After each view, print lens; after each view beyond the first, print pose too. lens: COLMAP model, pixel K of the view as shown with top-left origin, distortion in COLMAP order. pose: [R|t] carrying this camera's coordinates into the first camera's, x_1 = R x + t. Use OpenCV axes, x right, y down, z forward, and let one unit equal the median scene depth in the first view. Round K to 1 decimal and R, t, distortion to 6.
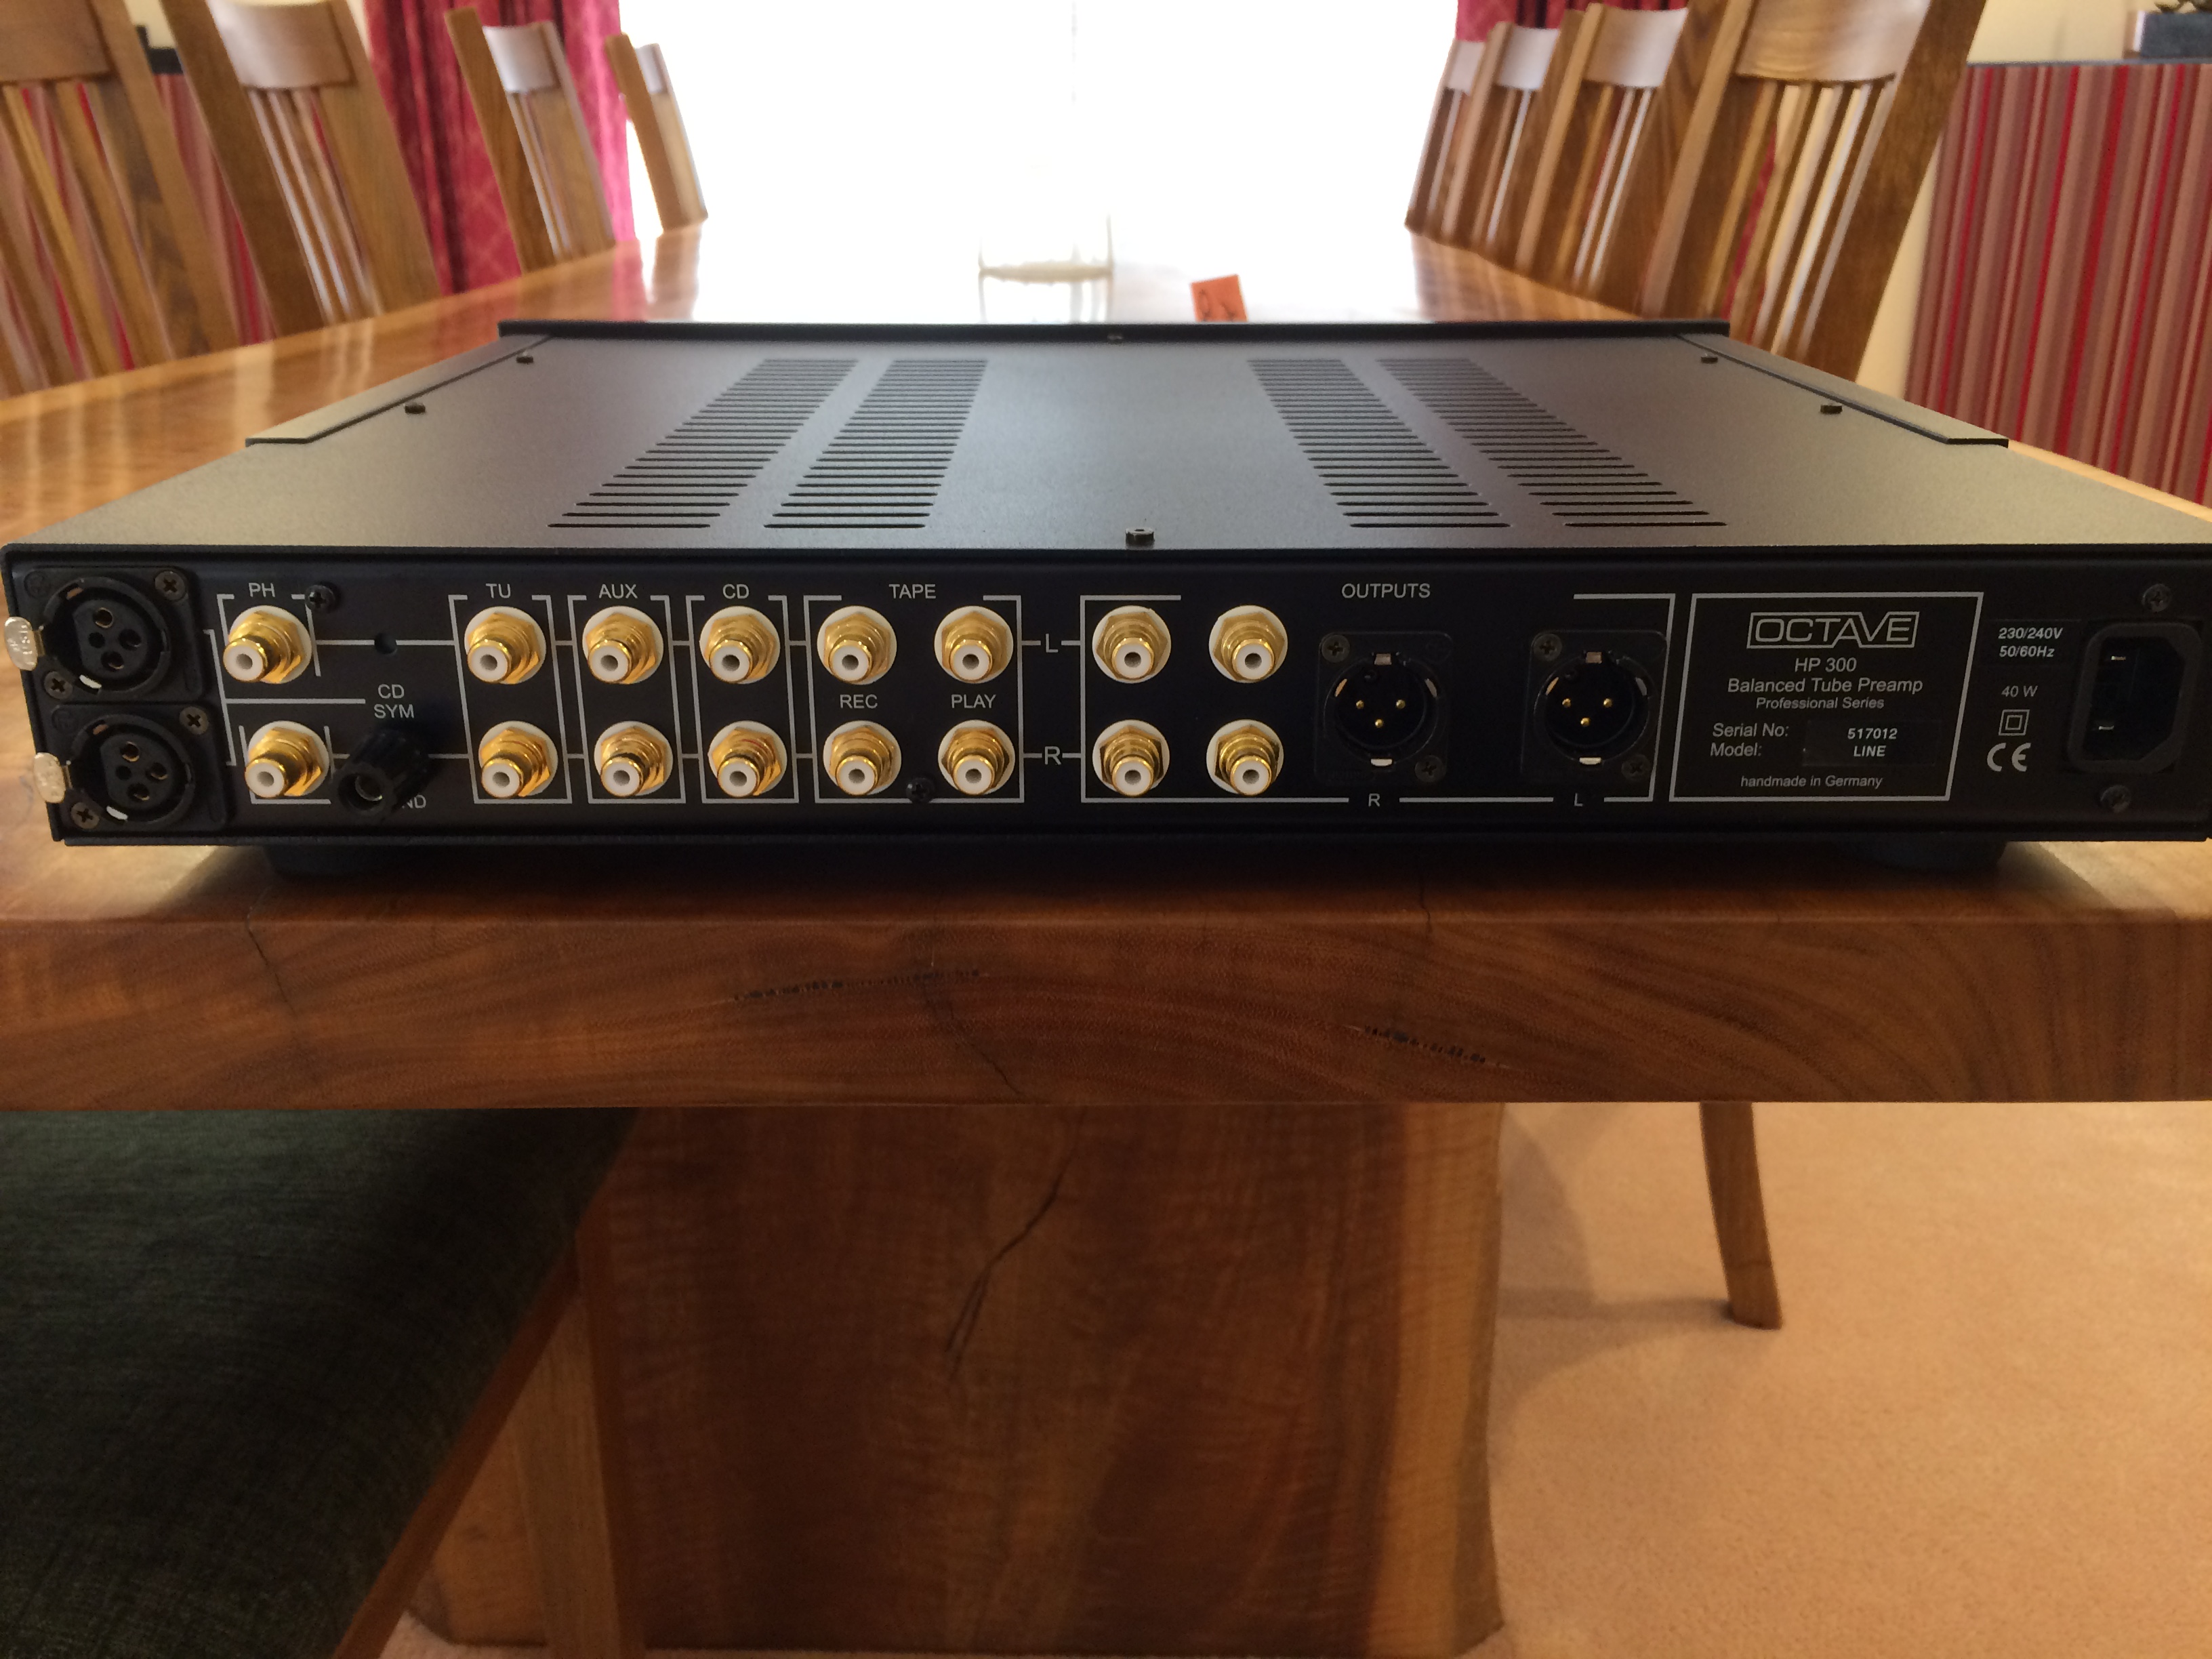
lens RADIAL K [[1899.4, 0, 1090.8], [0, 1899.4, 793.8], [0, 0, 1]] dist [0.073349, -0.108986]
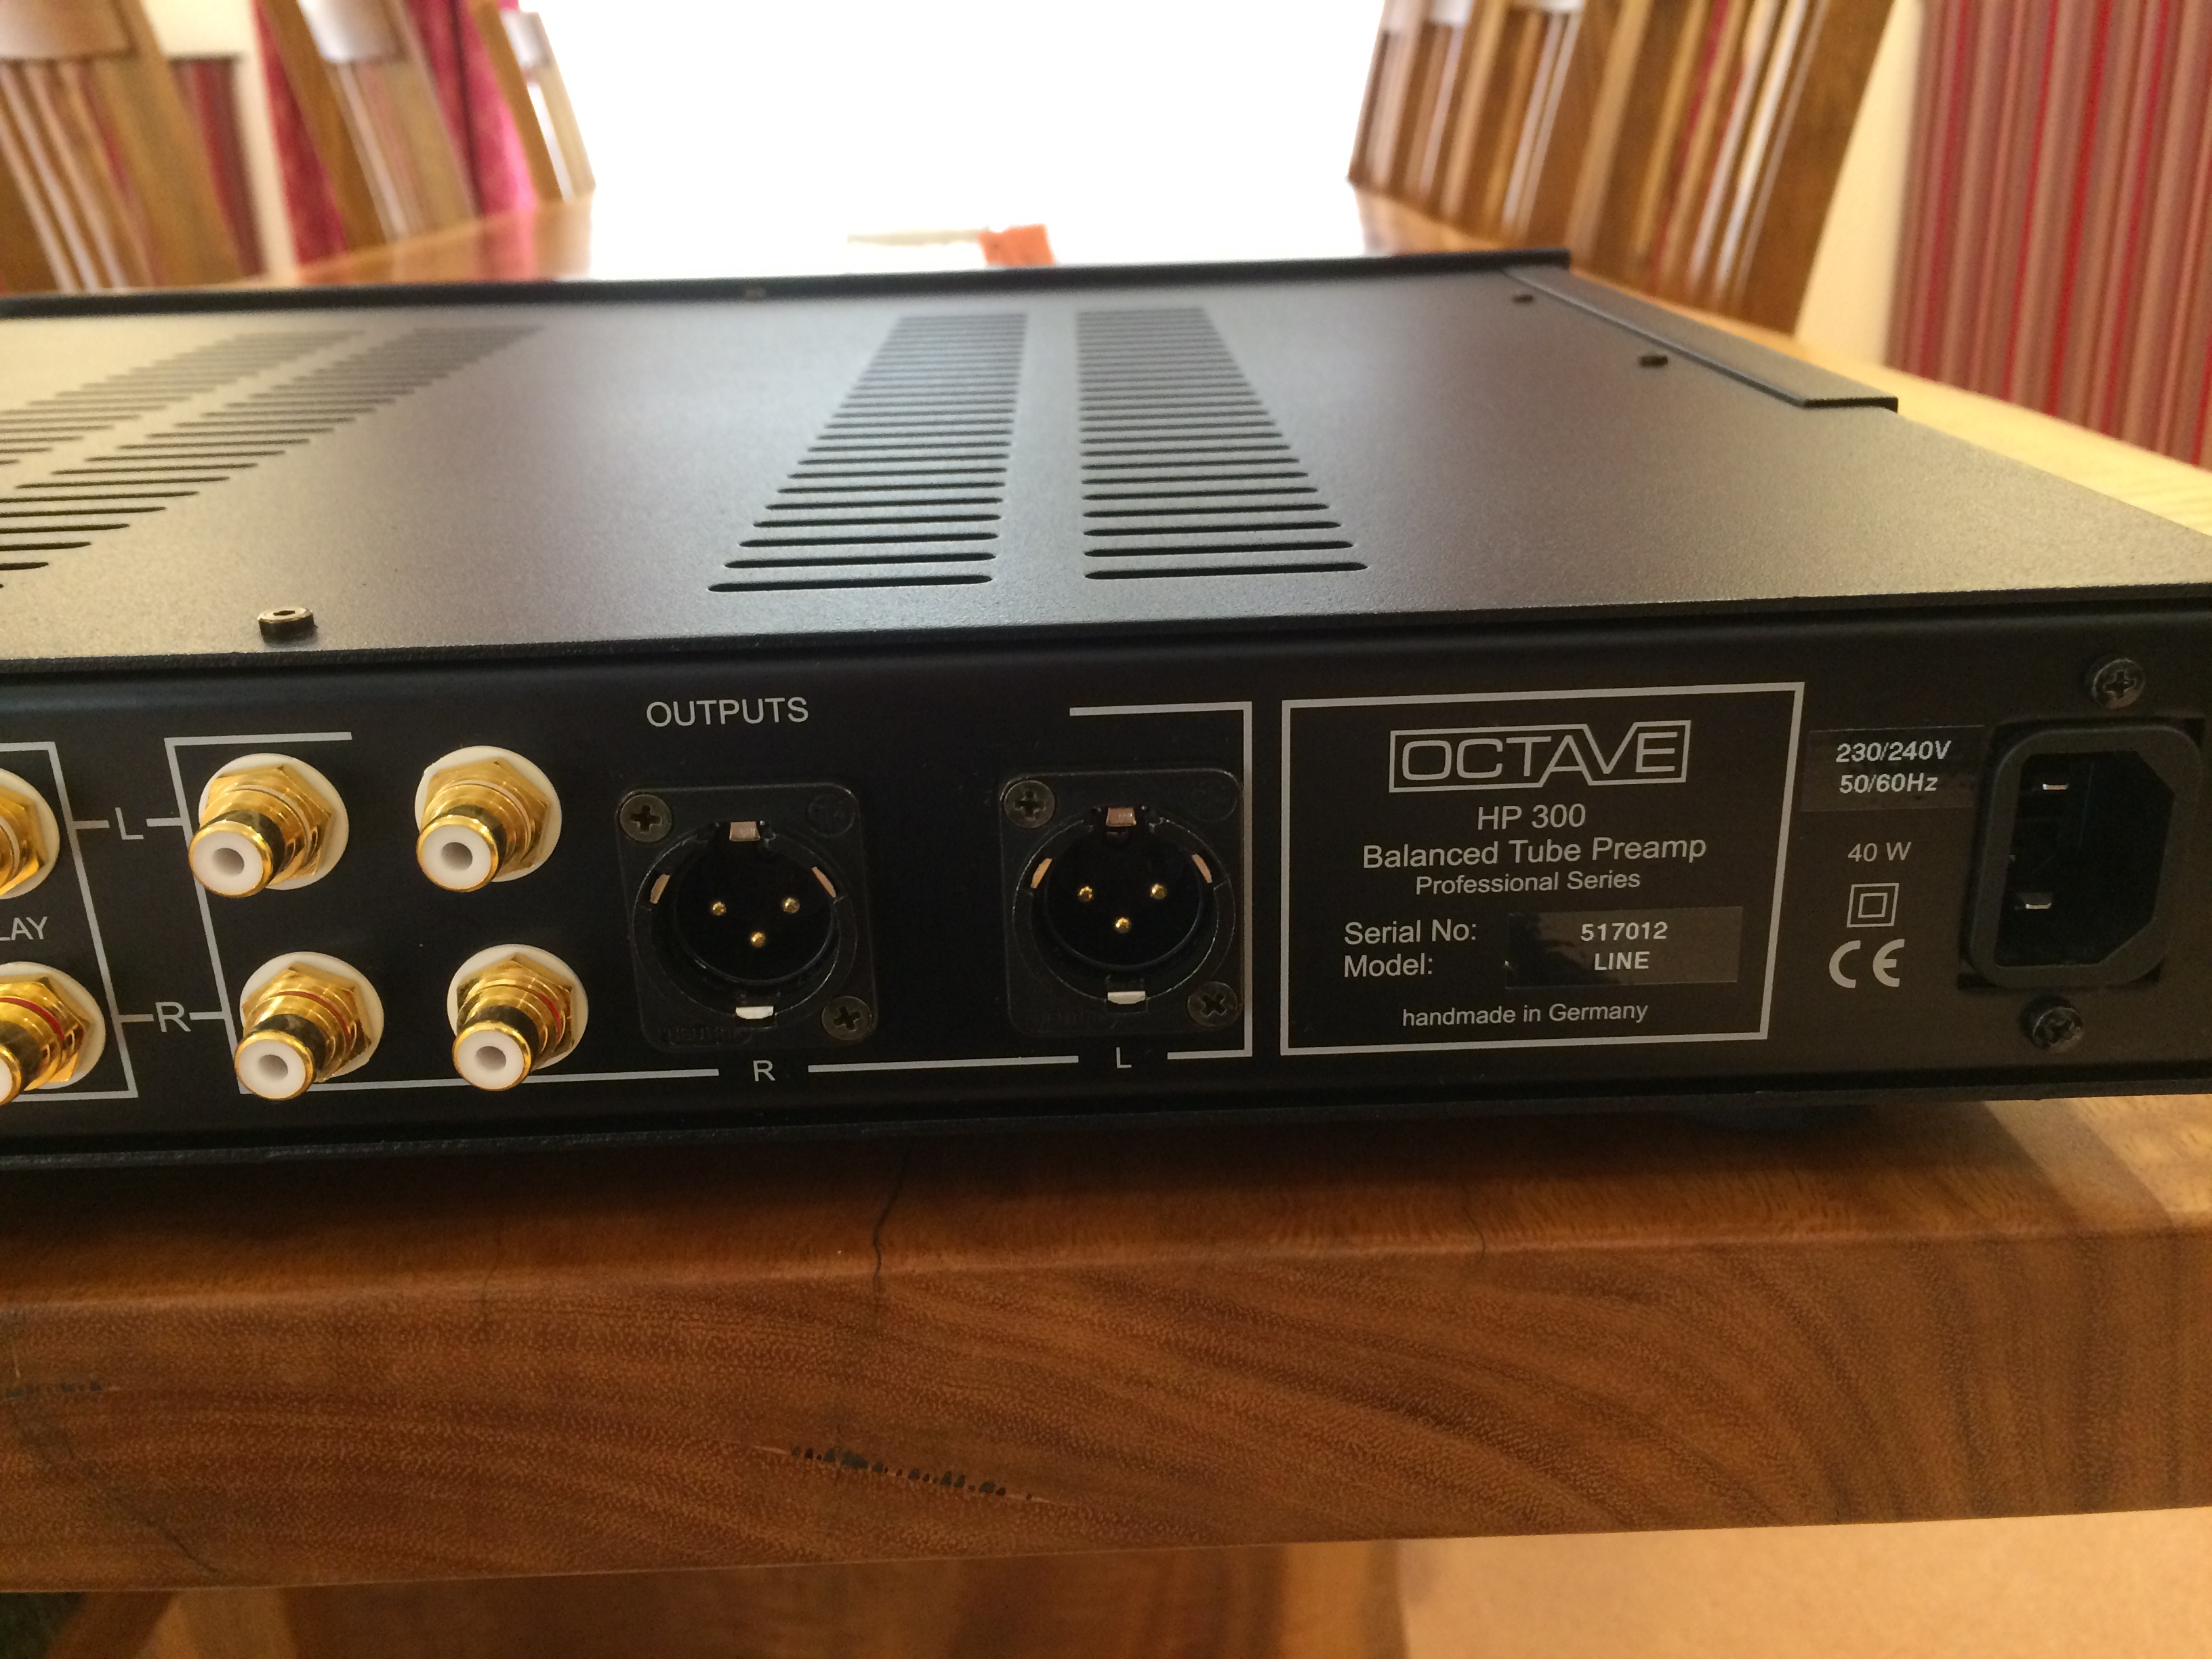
lens RADIAL K [[1899.4, 0, 1095.0], [0, 1899.4, 783.7], [0, 0, 1]] dist [0.073349, -0.108986]
pose [[0.999504, -0.031450, -0.001815, 0.246563], [0.031462, 0.999480, 0.007084, -0.081594], [0.001591, -0.007138, 0.999973, 0.422818]]
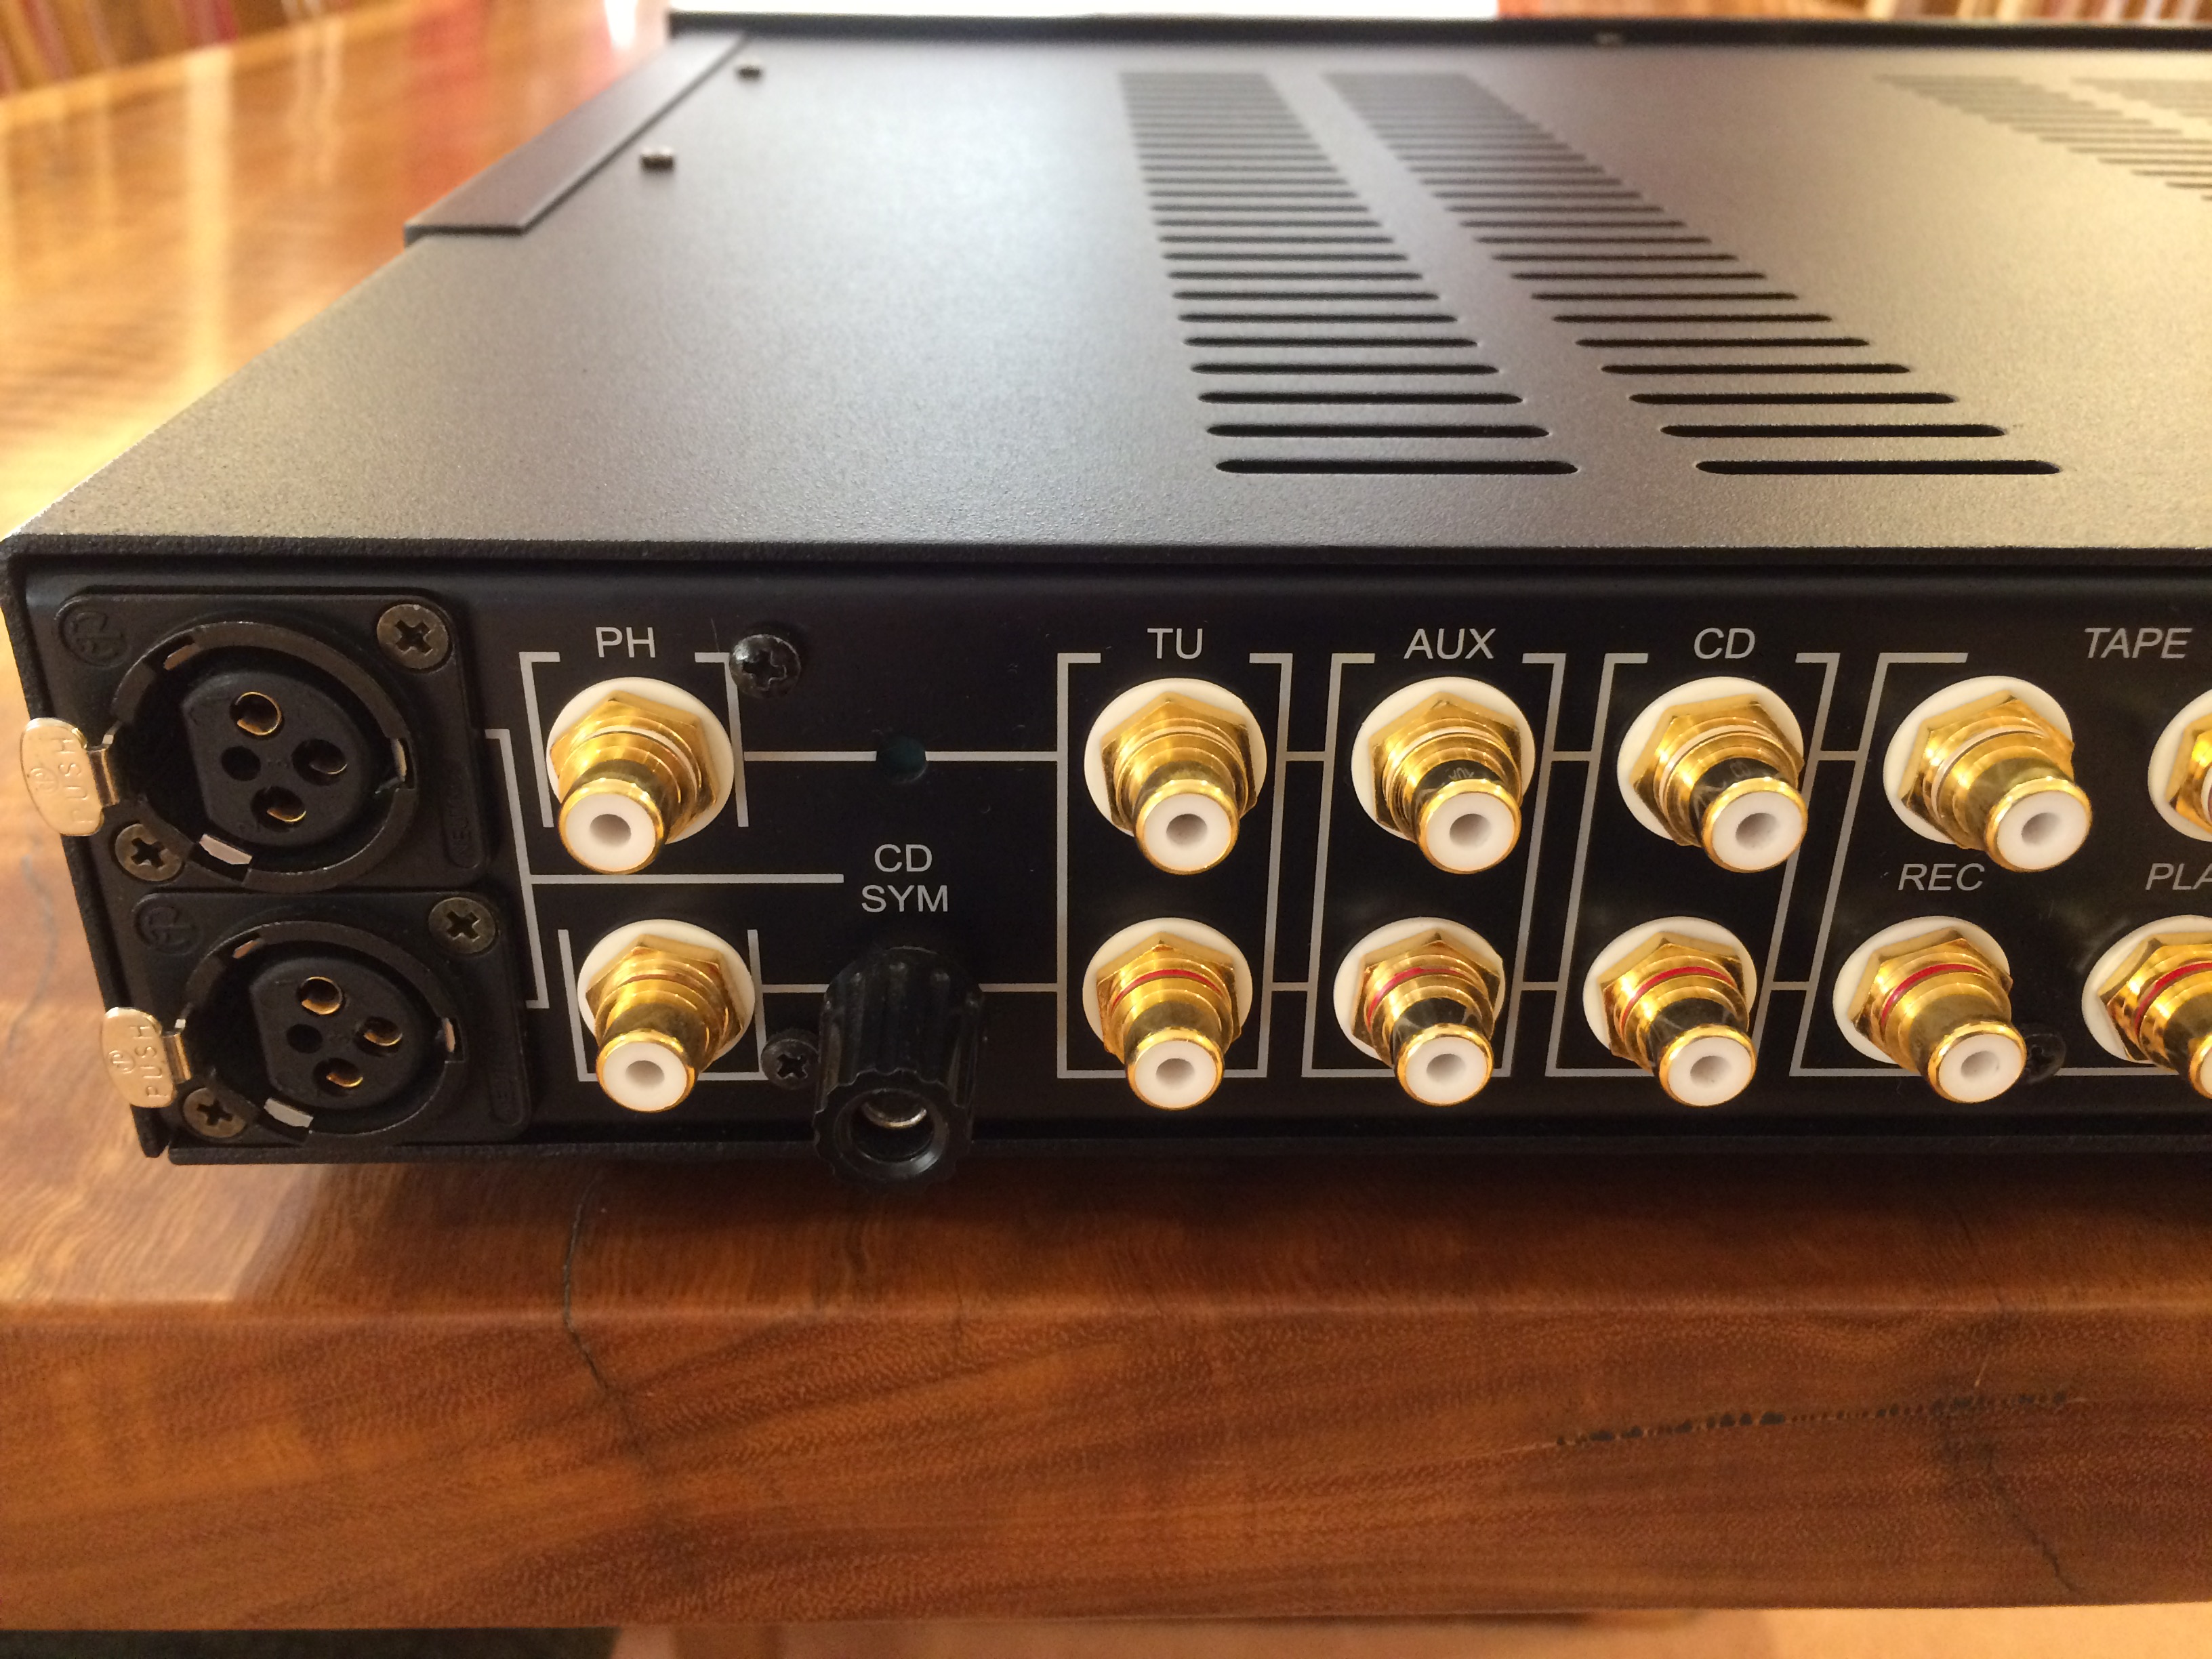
lens RADIAL K [[1899.4, 0, 1065.5], [0, 1899.4, 795.4], [0, 0, 1]] dist [0.073349, -0.108986]
pose [[0.999764, -0.000005, 0.021714, -0.323619], [-0.002910, 0.990947, 0.134219, -0.122050], [-0.021518, -0.134251, 0.990714, 0.541235]]
